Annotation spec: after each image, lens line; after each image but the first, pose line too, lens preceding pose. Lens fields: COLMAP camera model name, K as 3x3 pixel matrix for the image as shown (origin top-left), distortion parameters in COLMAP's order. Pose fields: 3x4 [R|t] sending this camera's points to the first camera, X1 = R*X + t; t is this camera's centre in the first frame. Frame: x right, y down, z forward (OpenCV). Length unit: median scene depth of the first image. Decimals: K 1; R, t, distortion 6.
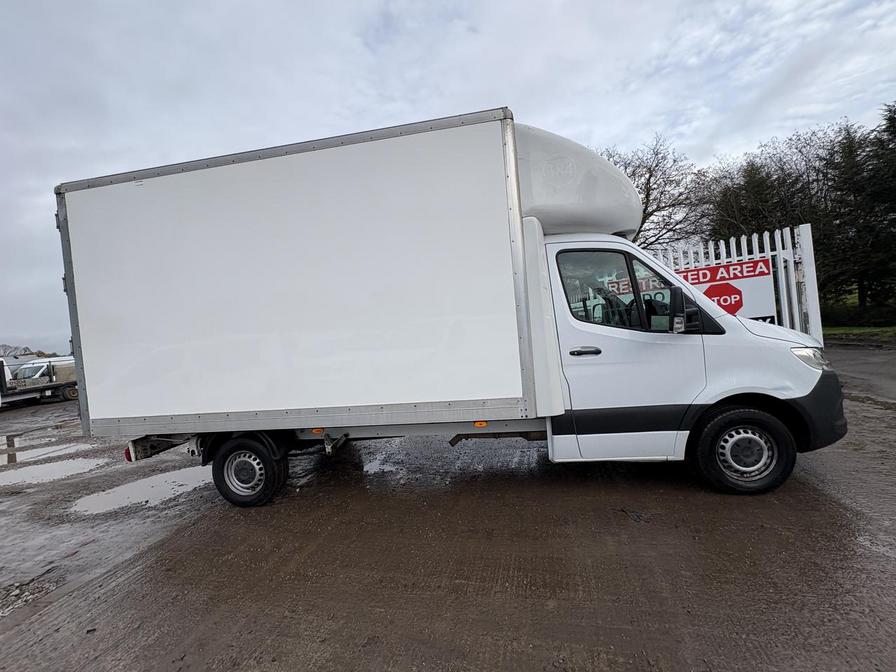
lens RADIAL K [[358.6, 0, 444.4], [0, 358.6, 332.6], [0, 0, 1]] dist [-0.000042, -0.000036]
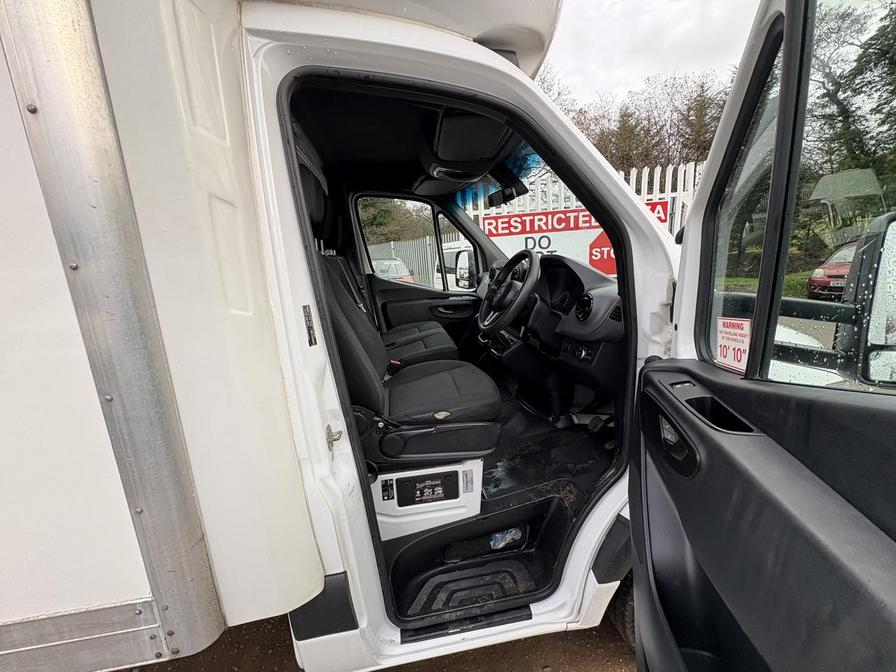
lens RADIAL K [[358.6, 0, 444.0], [0, 358.6, 337.5], [0, 0, 1]] dist [-0.000042, -0.000036]
pose [[0.950413, -0.024172, 0.310050, 0.166259], [-0.035116, 0.982257, 0.184221, -0.036321], [-0.309002, -0.185974, 0.932701, 0.337574]]
